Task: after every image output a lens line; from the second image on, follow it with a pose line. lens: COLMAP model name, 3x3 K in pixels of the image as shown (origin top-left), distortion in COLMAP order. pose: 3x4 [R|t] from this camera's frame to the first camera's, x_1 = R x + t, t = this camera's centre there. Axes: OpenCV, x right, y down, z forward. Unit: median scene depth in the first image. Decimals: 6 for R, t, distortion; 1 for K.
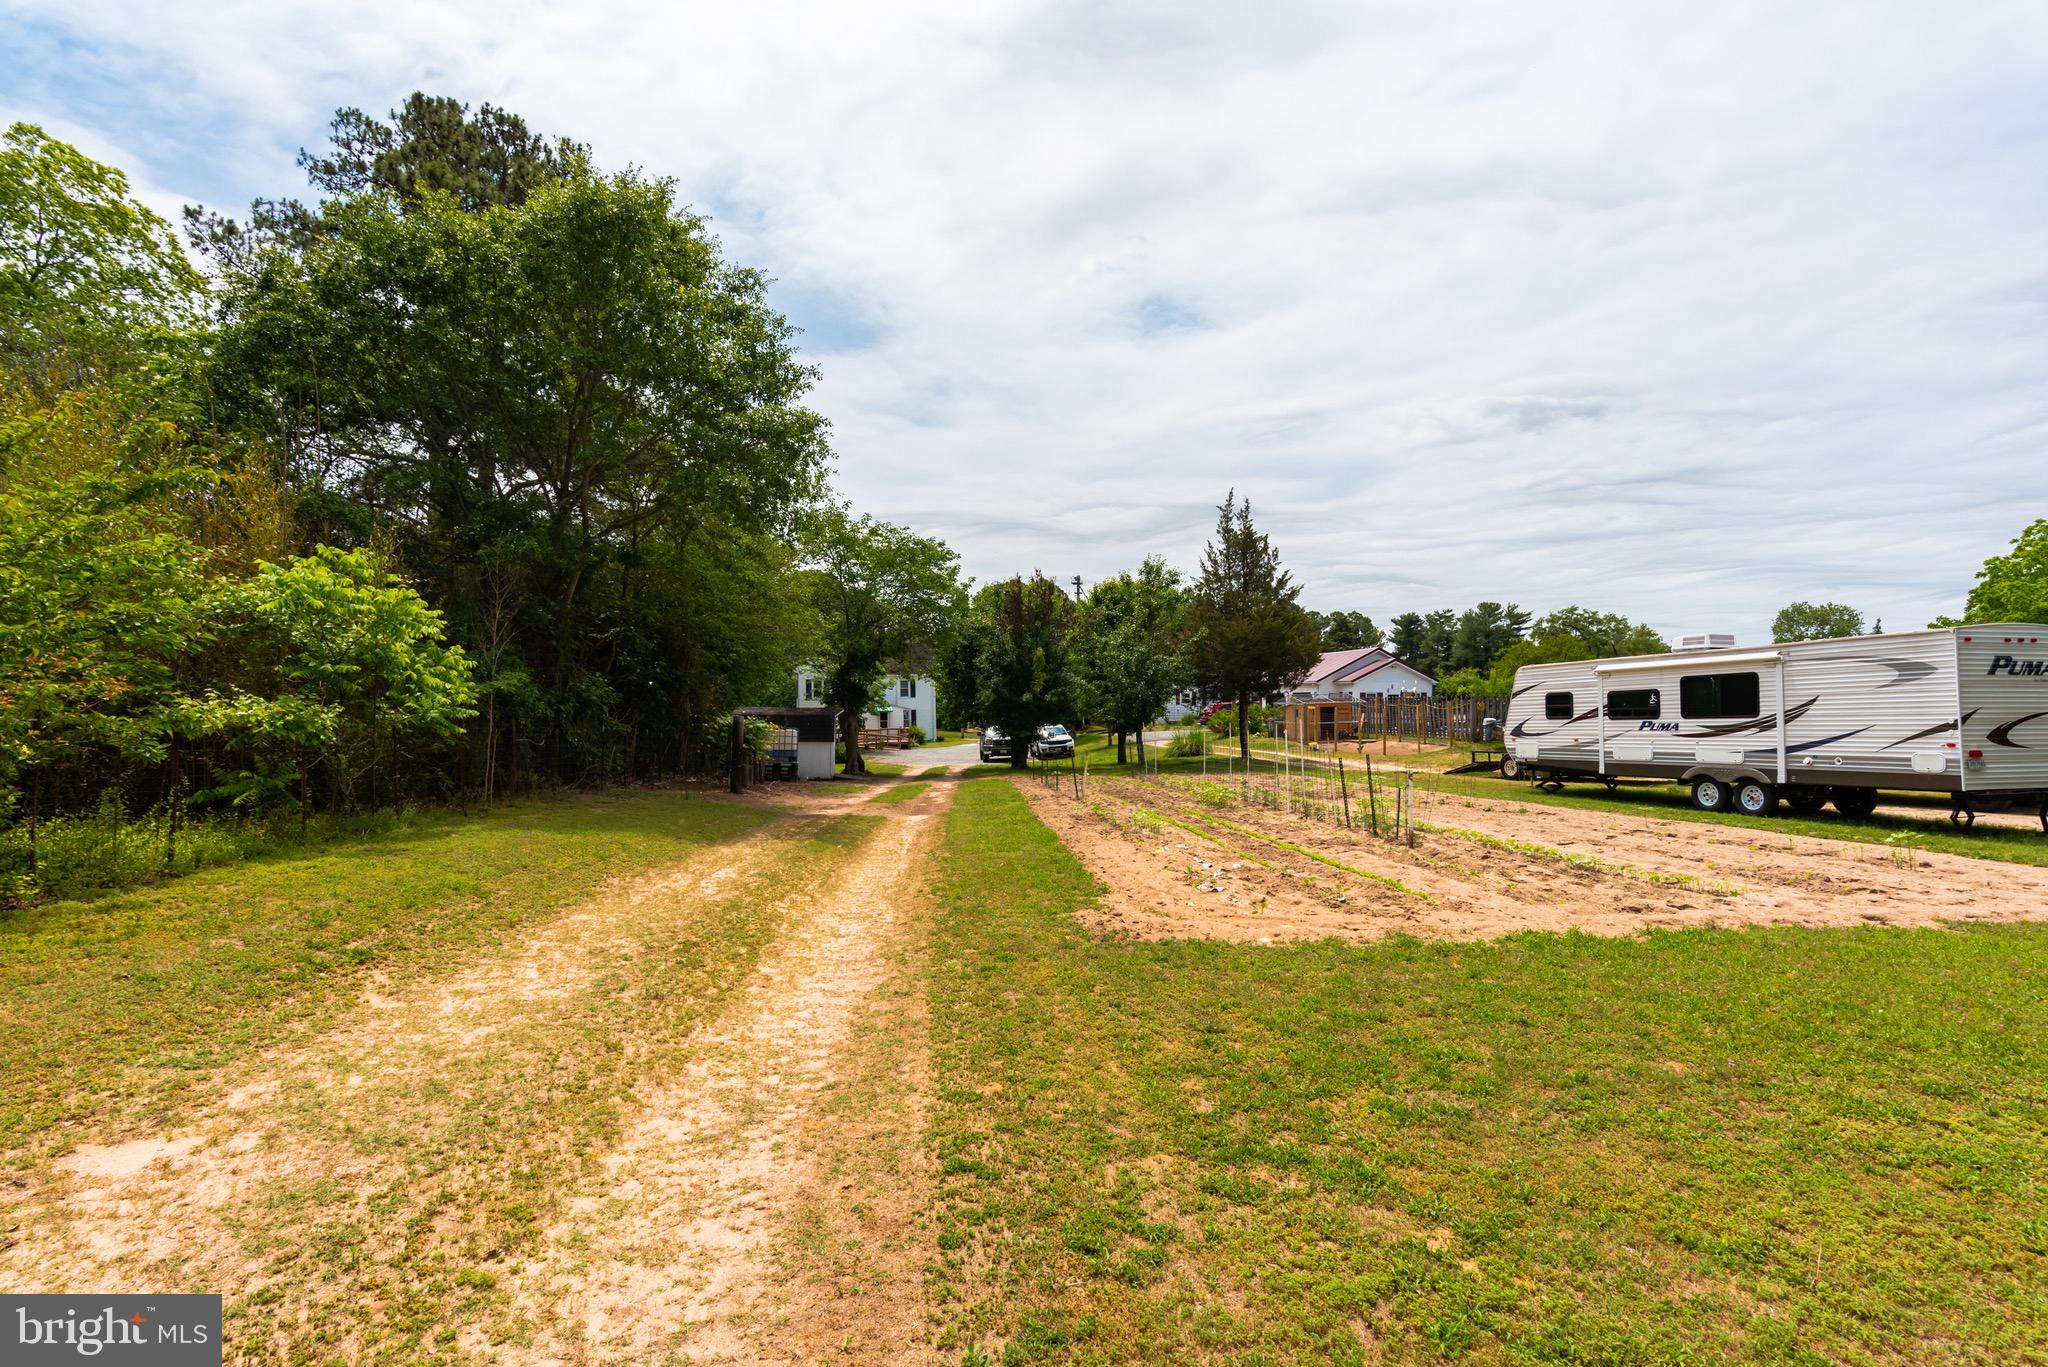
lens RADIAL K [[1002.0, 0, 1022.4], [0, 1002.0, 693.9], [0, 0, 1]] dist [0.002346, 0.000557]
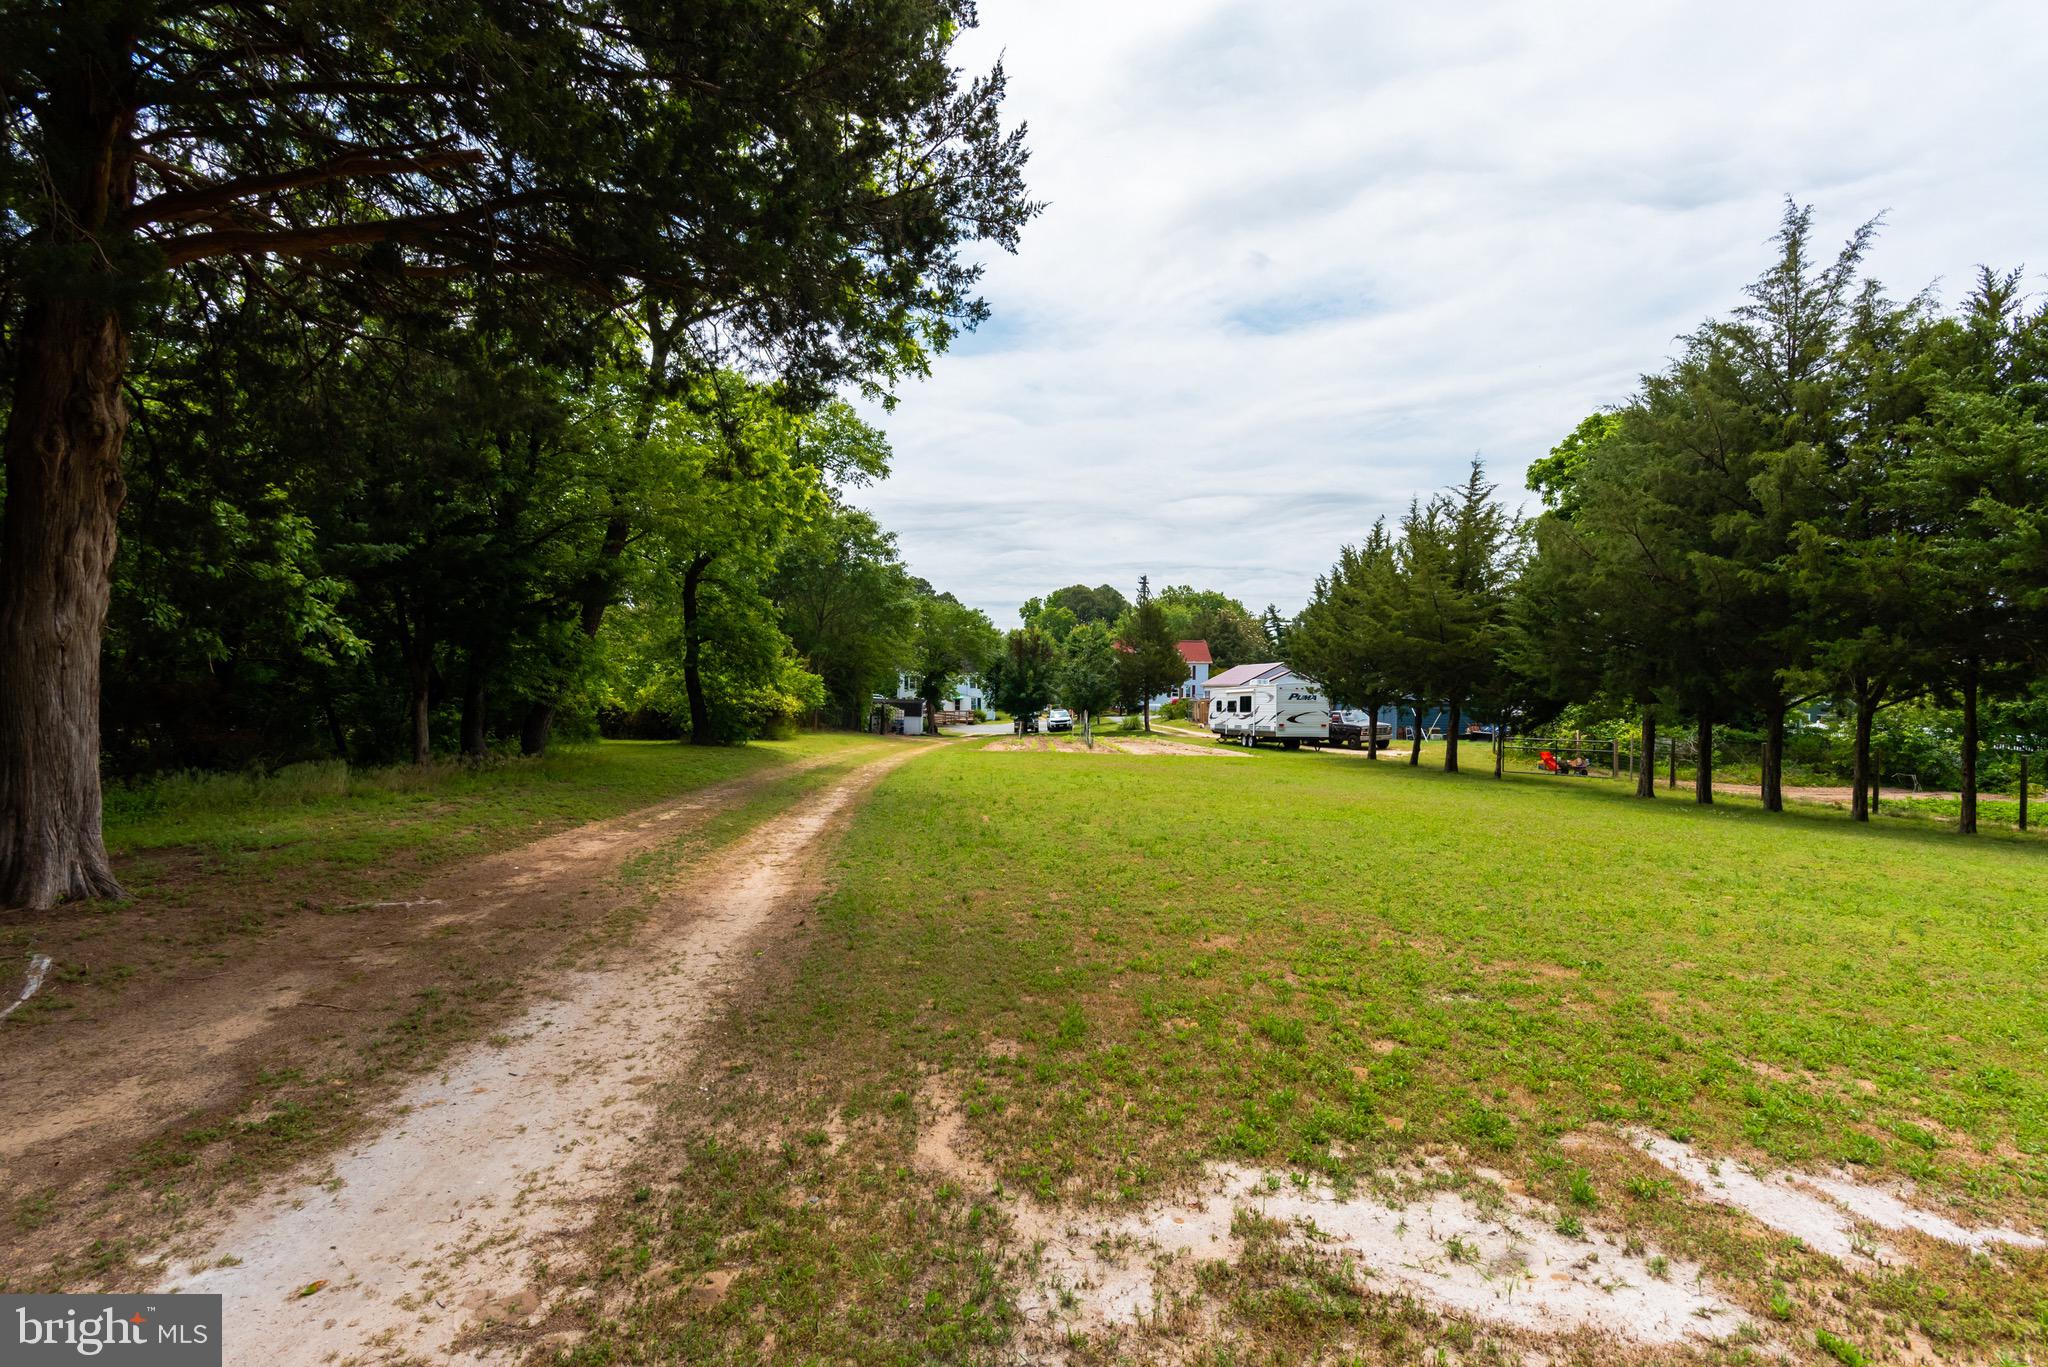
lens RADIAL K [[1002.0, 0, 1022.4], [0, 1002.0, 693.9], [0, 0, 1]] dist [0.002346, 0.000557]
pose [[0.995816, 0.018477, -0.089489, 0.158842], [-0.017090, 0.999722, 0.016234, -0.027692], [0.089765, -0.014637, 0.995855, -0.816279]]
